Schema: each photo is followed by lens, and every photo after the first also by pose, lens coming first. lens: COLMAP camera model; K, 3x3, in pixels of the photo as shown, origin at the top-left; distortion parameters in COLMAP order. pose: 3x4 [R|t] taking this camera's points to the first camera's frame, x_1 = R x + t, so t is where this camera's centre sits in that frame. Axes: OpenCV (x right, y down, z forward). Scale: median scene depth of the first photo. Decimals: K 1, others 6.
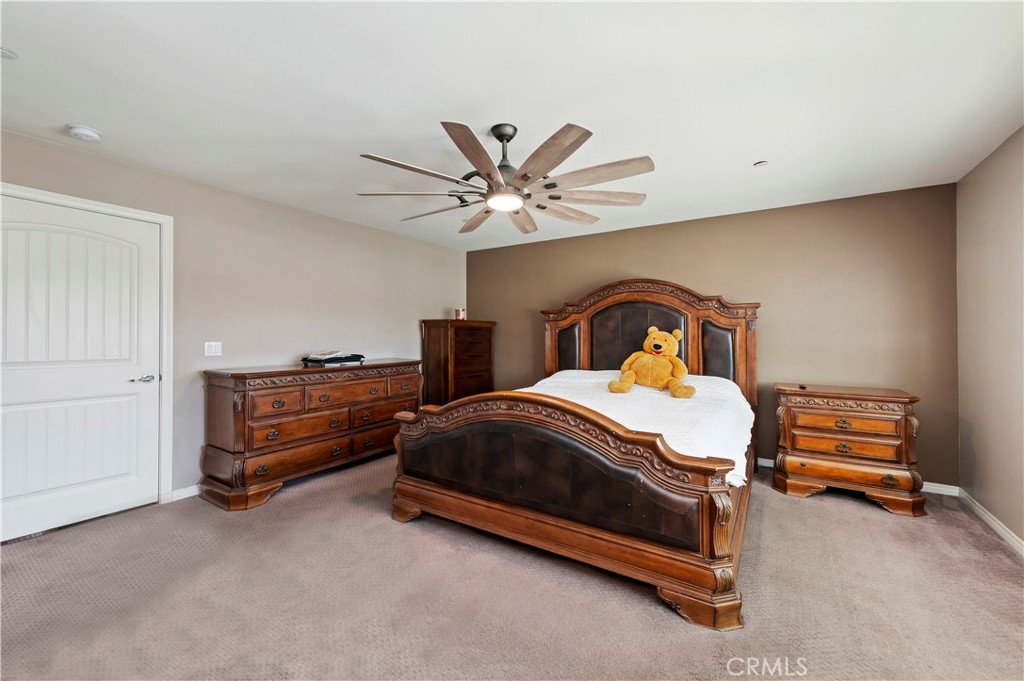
lens RADIAL K [[409.5, 0, 513.6], [0, 409.5, 334.5], [0, 0, 1]] dist [0.012067, -0.004713]
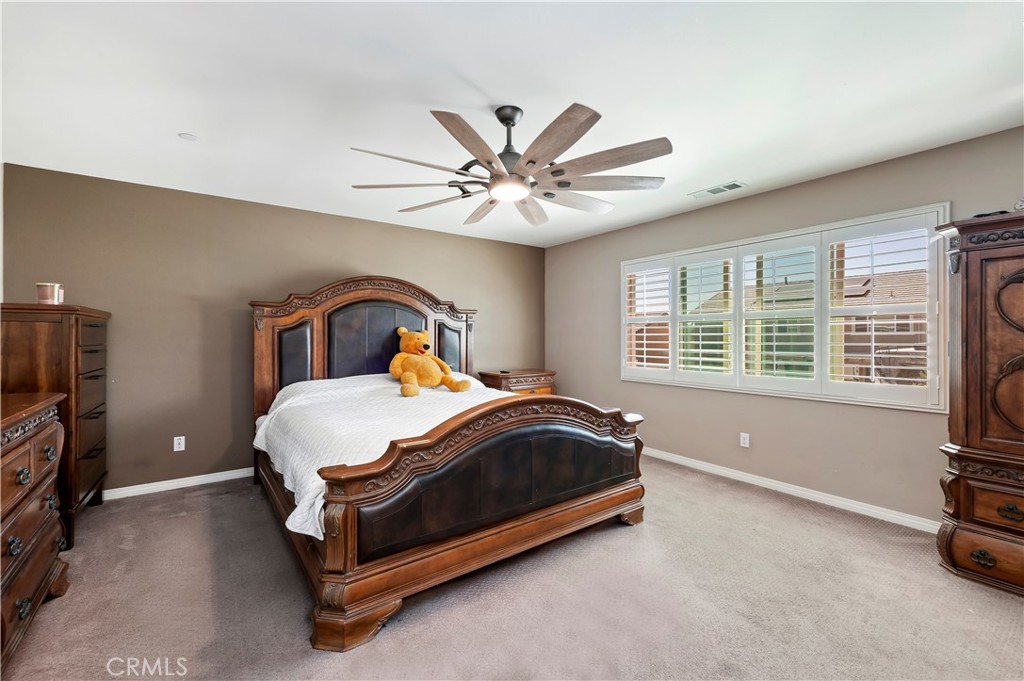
lens RADIAL K [[427.1, 0, 517.3], [0, 427.1, 335.7], [0, 0, 1]] dist [0.001461, -0.002915]
pose [[0.354733, -0.004200, 0.934958, -0.663017], [0.002260, 0.999991, 0.003635, -0.002378], [-0.934965, 0.000824, 0.354739, 0.471945]]
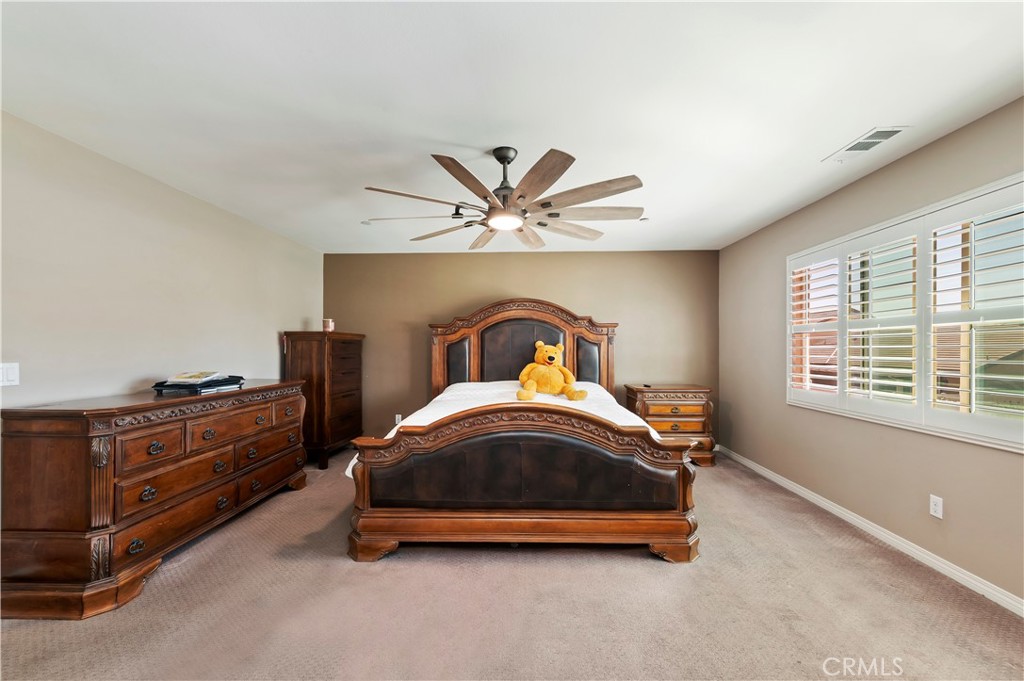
lens RADIAL K [[409.5, 0, 516.5], [0, 409.5, 349.0], [0, 0, 1]] dist [0.012067, -0.004713]
pose [[0.854636, -0.005958, 0.519194, -0.390510], [0.004549, 0.999982, 0.003987, -0.002471], [-0.519208, -0.001046, 0.854647, 0.069224]]
